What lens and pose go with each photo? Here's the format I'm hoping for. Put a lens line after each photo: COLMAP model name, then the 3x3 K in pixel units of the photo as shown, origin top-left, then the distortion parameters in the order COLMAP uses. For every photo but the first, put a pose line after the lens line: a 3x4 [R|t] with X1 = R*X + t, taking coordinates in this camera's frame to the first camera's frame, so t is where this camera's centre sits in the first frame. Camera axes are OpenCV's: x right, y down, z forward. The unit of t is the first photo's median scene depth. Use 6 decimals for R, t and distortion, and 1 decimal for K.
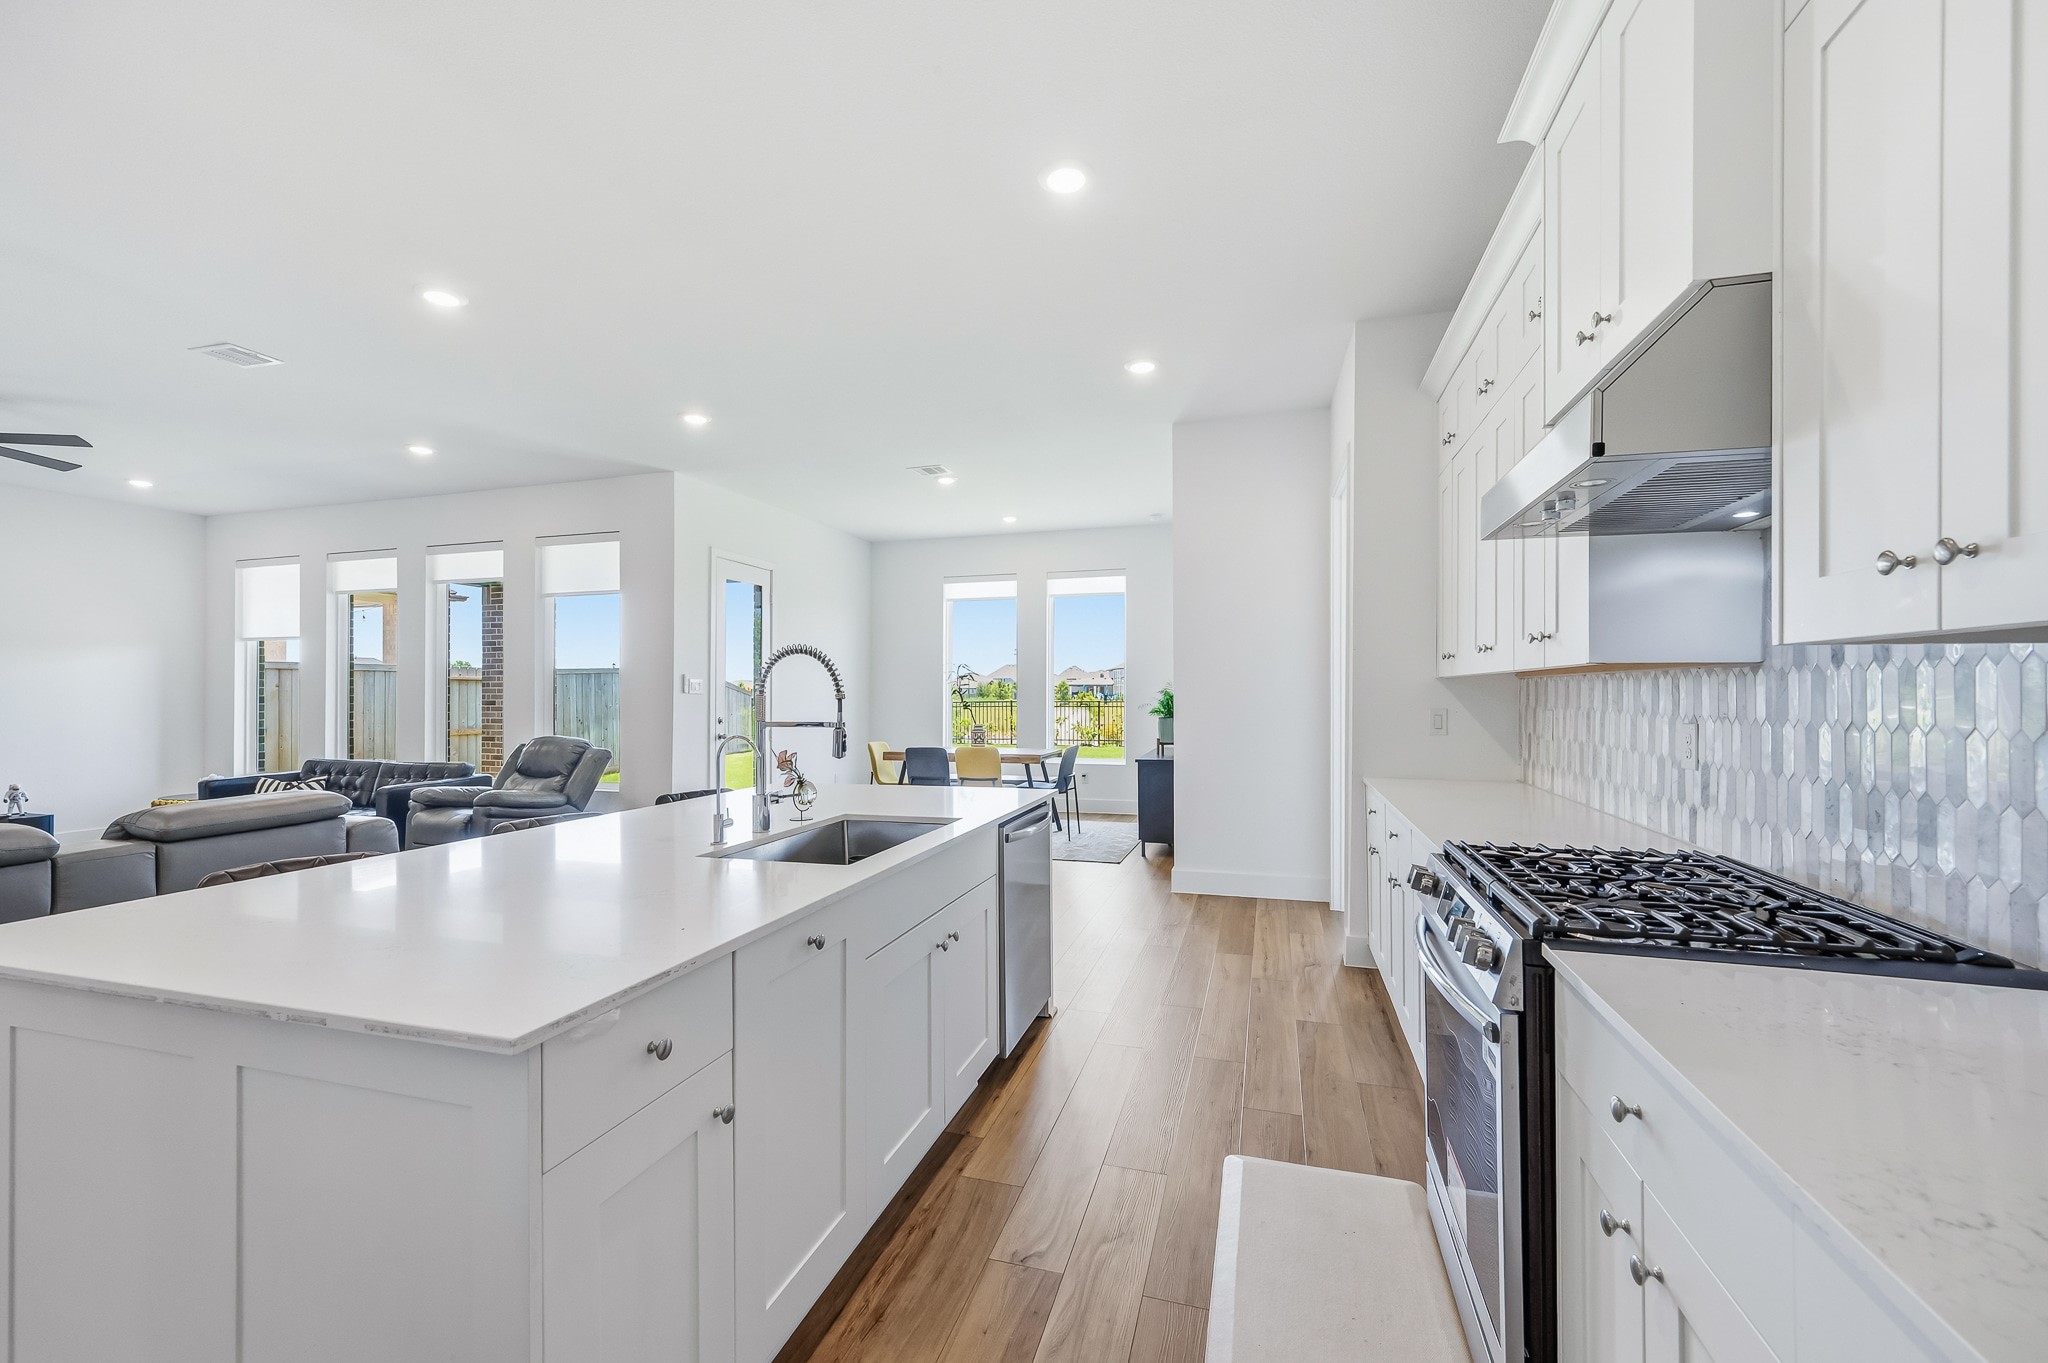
lens RADIAL K [[830.8, 0, 1014.4], [0, 830.8, 682.6], [0, 0, 1]] dist [0.001424, -0.000225]
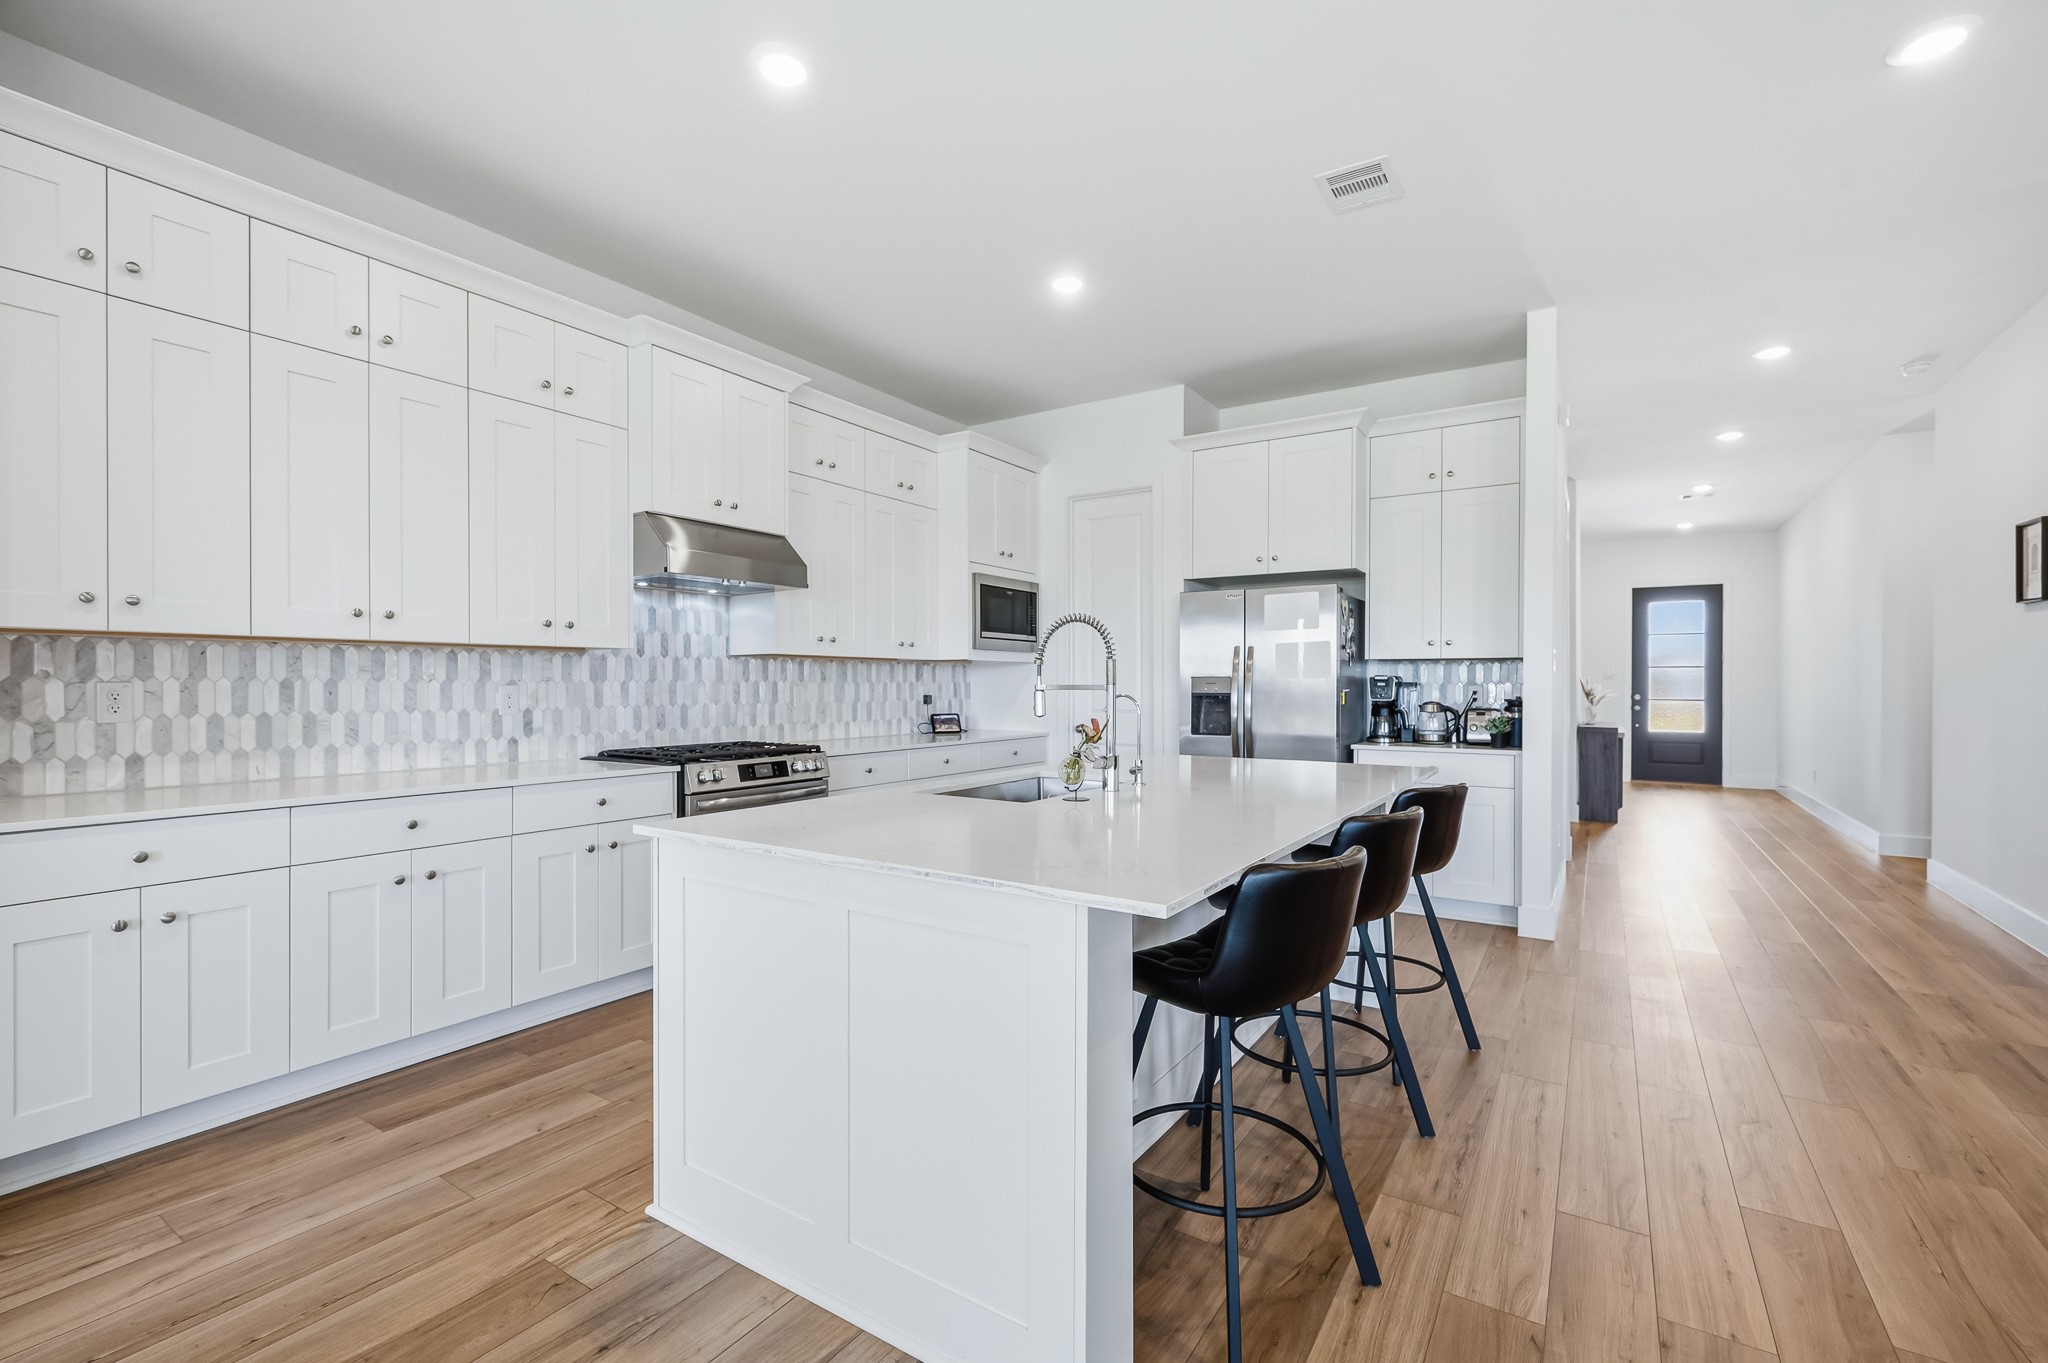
lens RADIAL K [[896.2, 0, 1018.2], [0, 896.2, 685.0], [0, 0, 1]] dist [0.004785, -0.000128]
pose [[-0.962345, 0.005905, 0.271766, -0.457887], [0.003199, 0.999941, -0.010400, 0.058038], [-0.271811, -0.009139, -0.962307, 1.961950]]
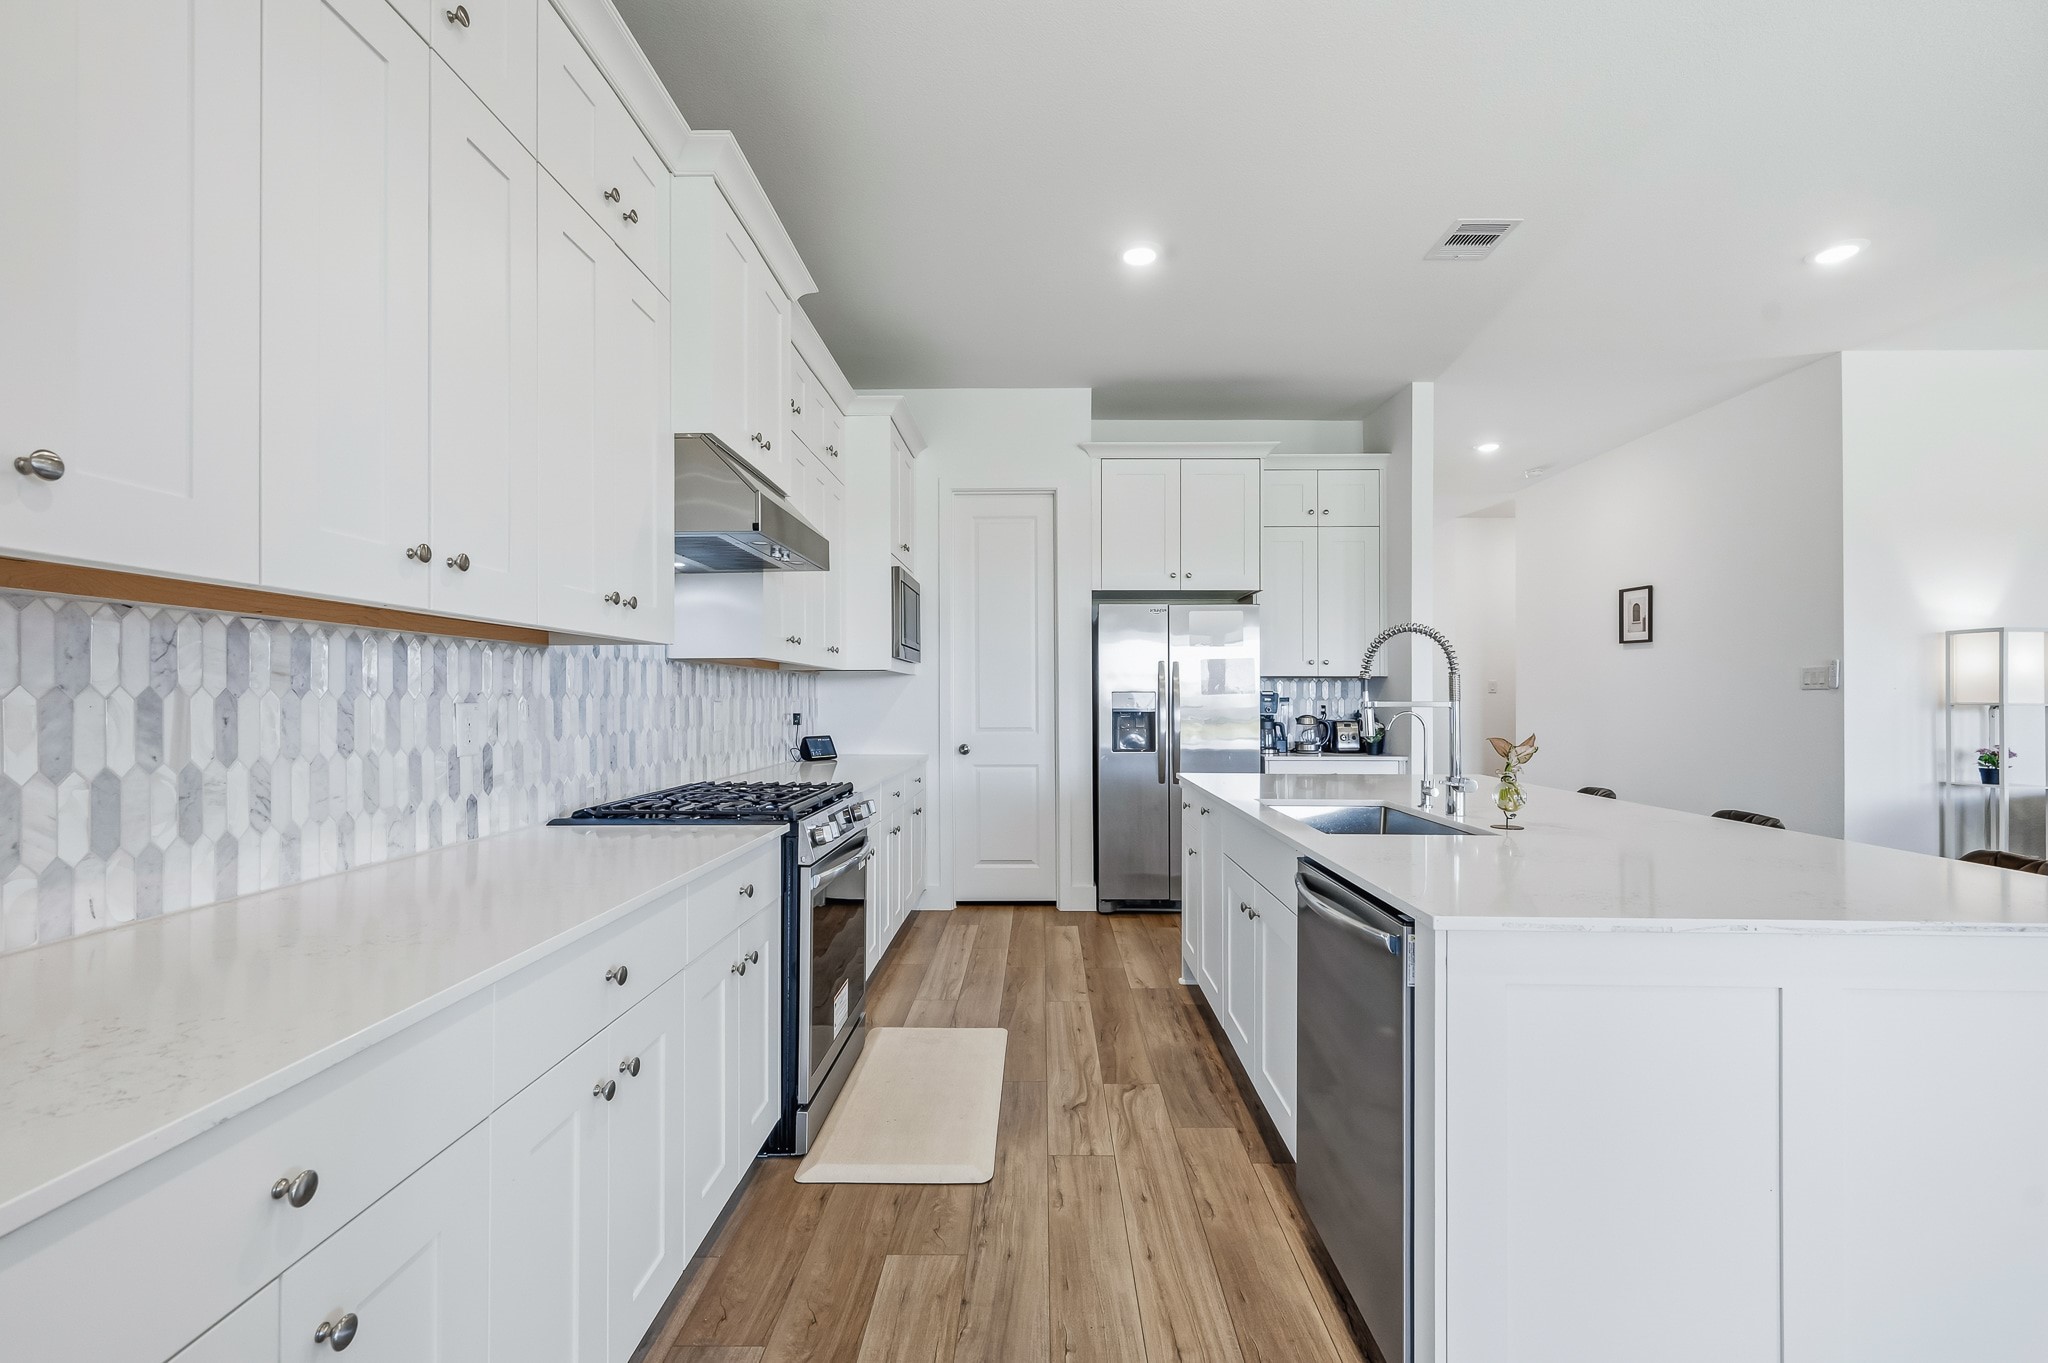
lens RADIAL K [[896.2, 0, 1030.0], [0, 896.2, 689.8], [0, 0, 1]] dist [0.004785, -0.000128]
pose [[-0.958688, 0.003690, -0.284437, 0.432055], [0.009134, 0.999800, -0.017815, 0.048376], [0.284314, -0.019677, -0.958529, 1.730325]]
